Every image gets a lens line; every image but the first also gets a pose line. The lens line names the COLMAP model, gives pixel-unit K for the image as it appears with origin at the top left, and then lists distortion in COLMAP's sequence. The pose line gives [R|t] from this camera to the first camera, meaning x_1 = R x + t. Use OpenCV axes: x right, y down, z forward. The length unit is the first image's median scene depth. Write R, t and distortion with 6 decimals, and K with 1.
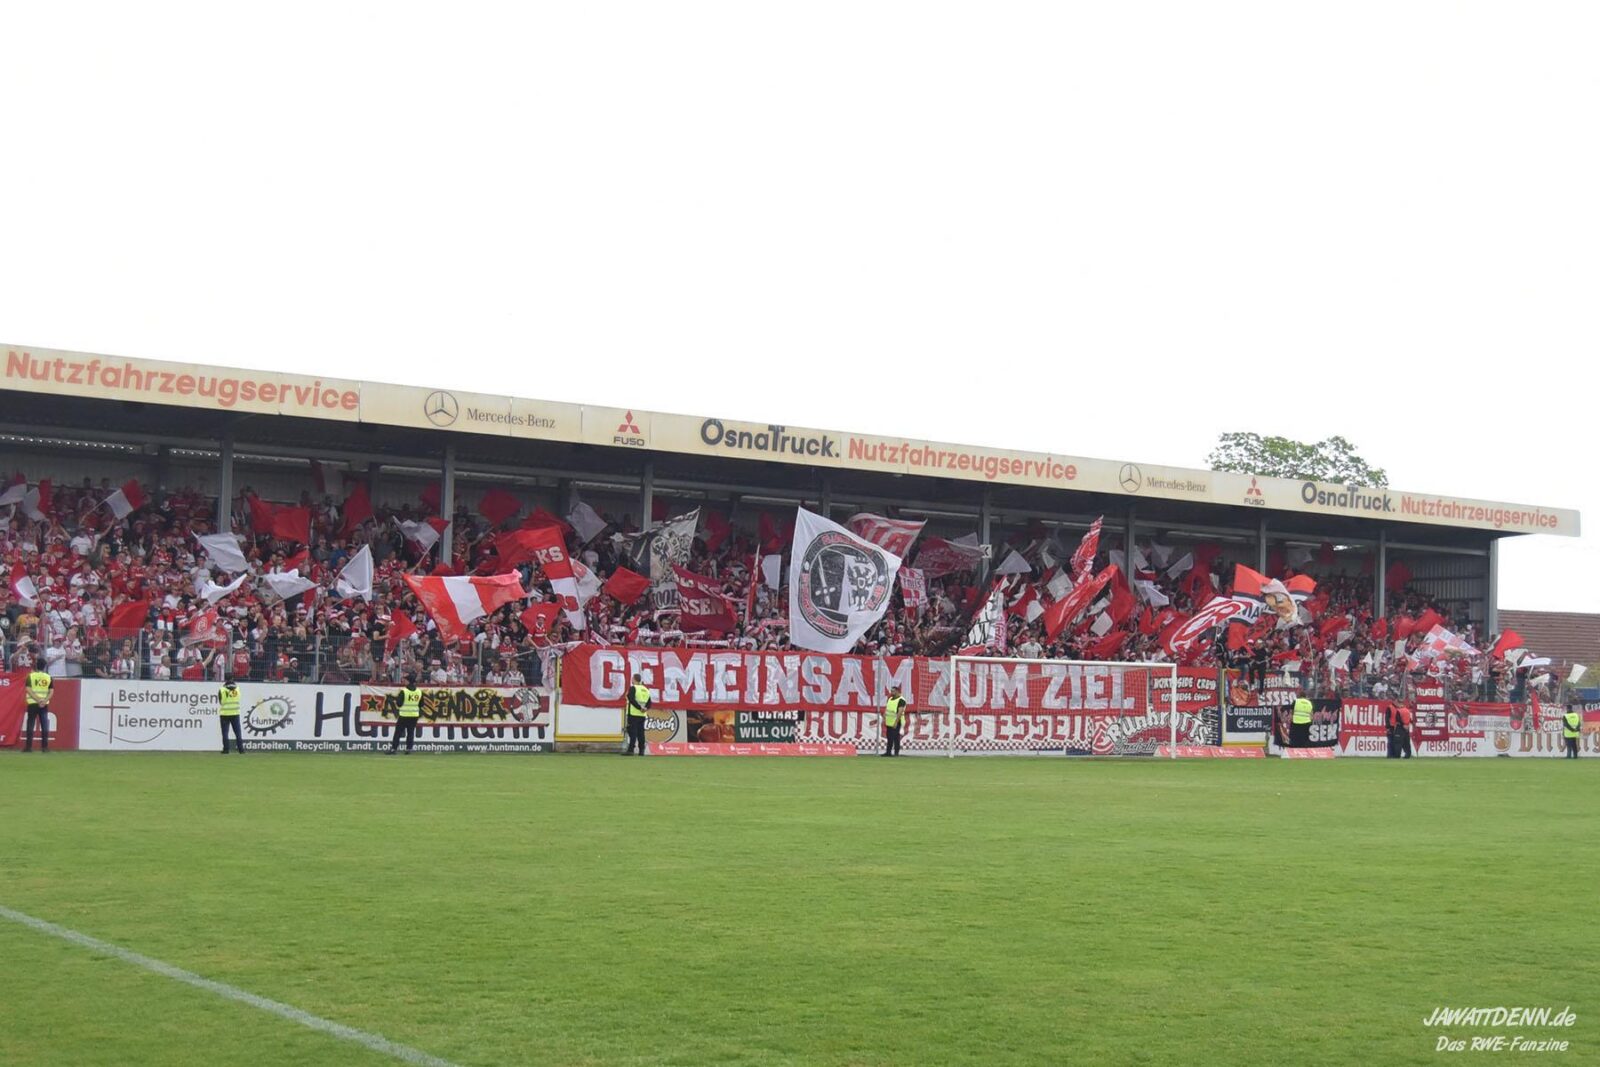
lens RADIAL K [[2252.0, 0, 837.3], [0, 2252.0, 606.3], [0, 0, 1]] dist [-0.059787, -0.010427]
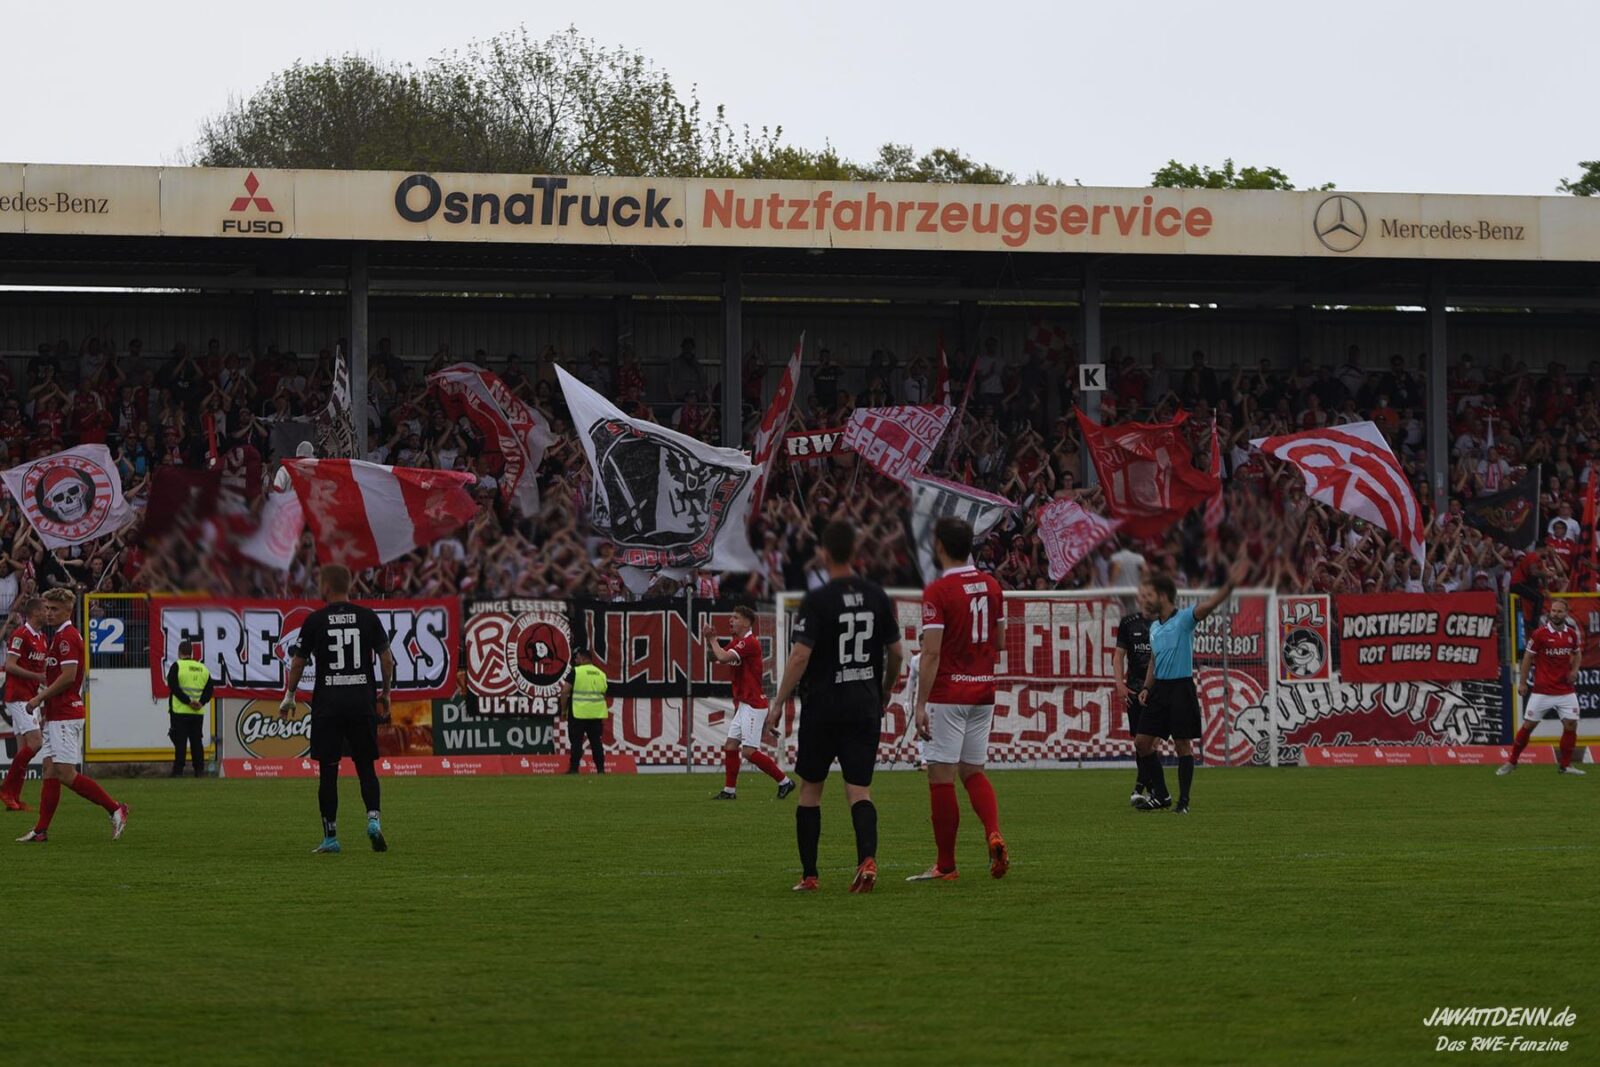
lens RADIAL K [[6799.1, 0, 695.4], [0, 6799.1, 412.7], [0, 0, 1]] dist [0.019478, 4.566325]
pose [[0.967359, -0.039637, -0.250292, 0.434507], [0.038903, 0.999212, -0.007880, -0.009324], [0.250407, -0.002114, 0.968138, -0.611125]]
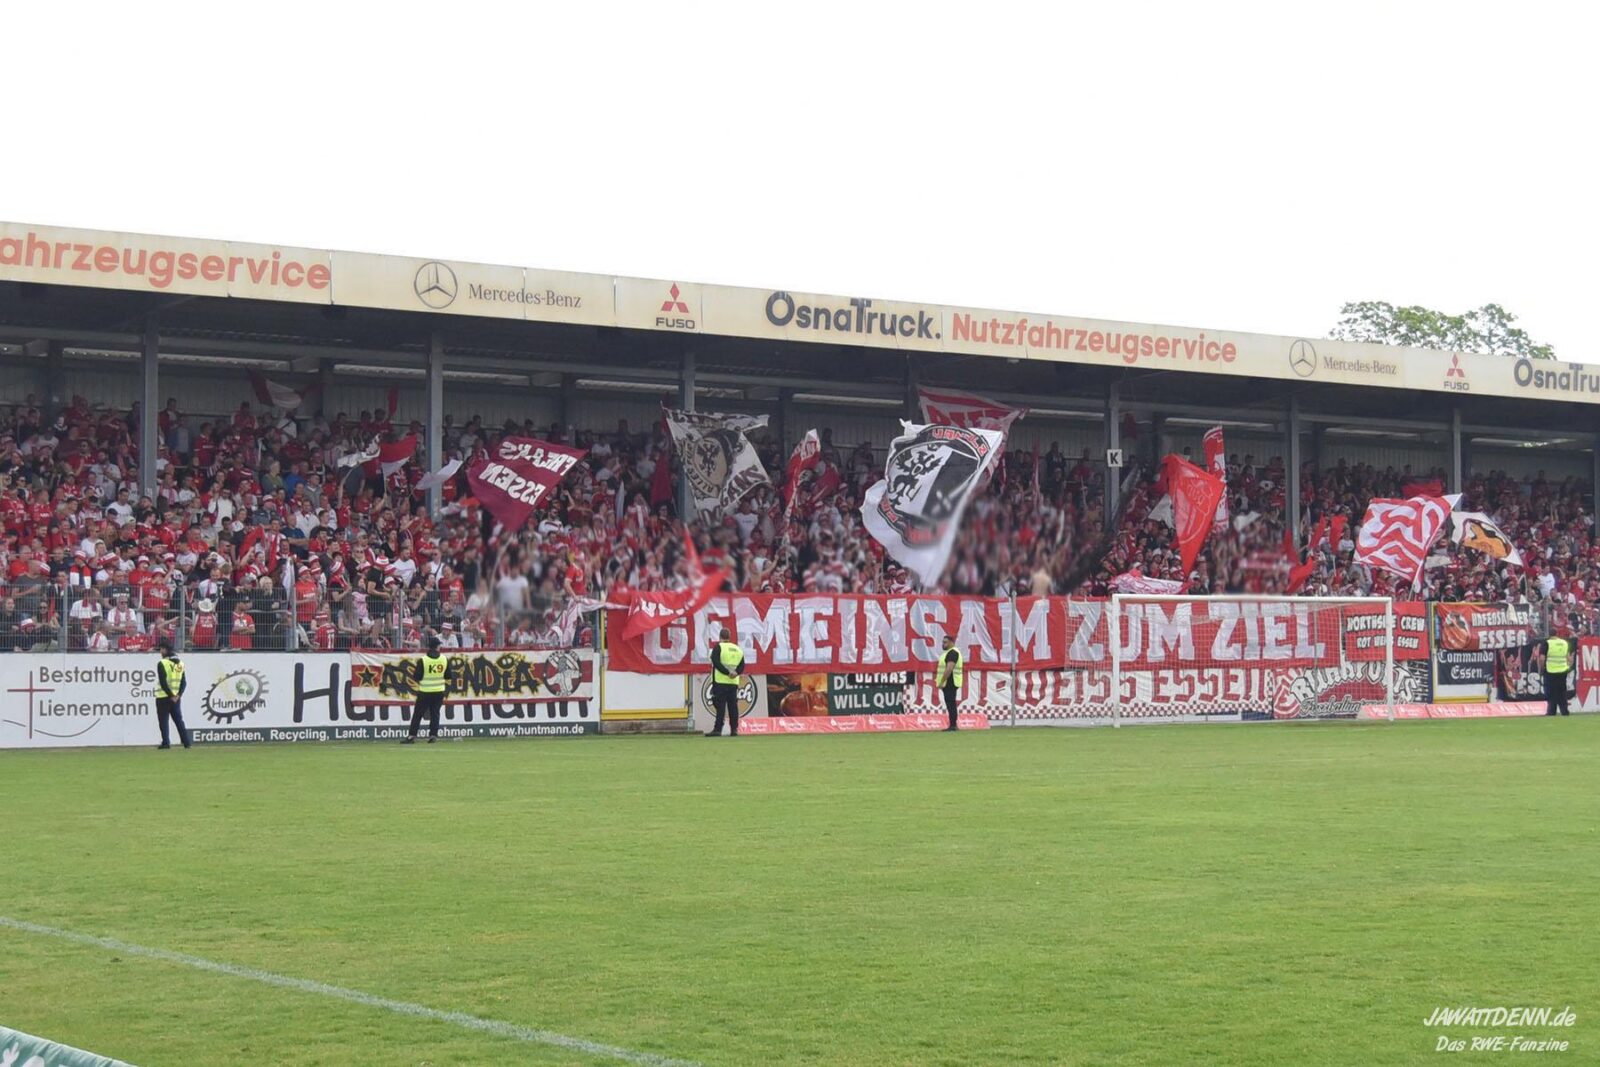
lens RADIAL K [[2842.2, 0, 838.4], [0, 2842.2, 539.1], [0, 0, 1]] dist [-0.060667, 0.005416]
pose [[0.999453, -0.024934, 0.021725, -0.059835], [0.024937, 0.999689, 0.000139, 0.000871], [-0.021721, 0.000402, 0.999764, 0.038187]]
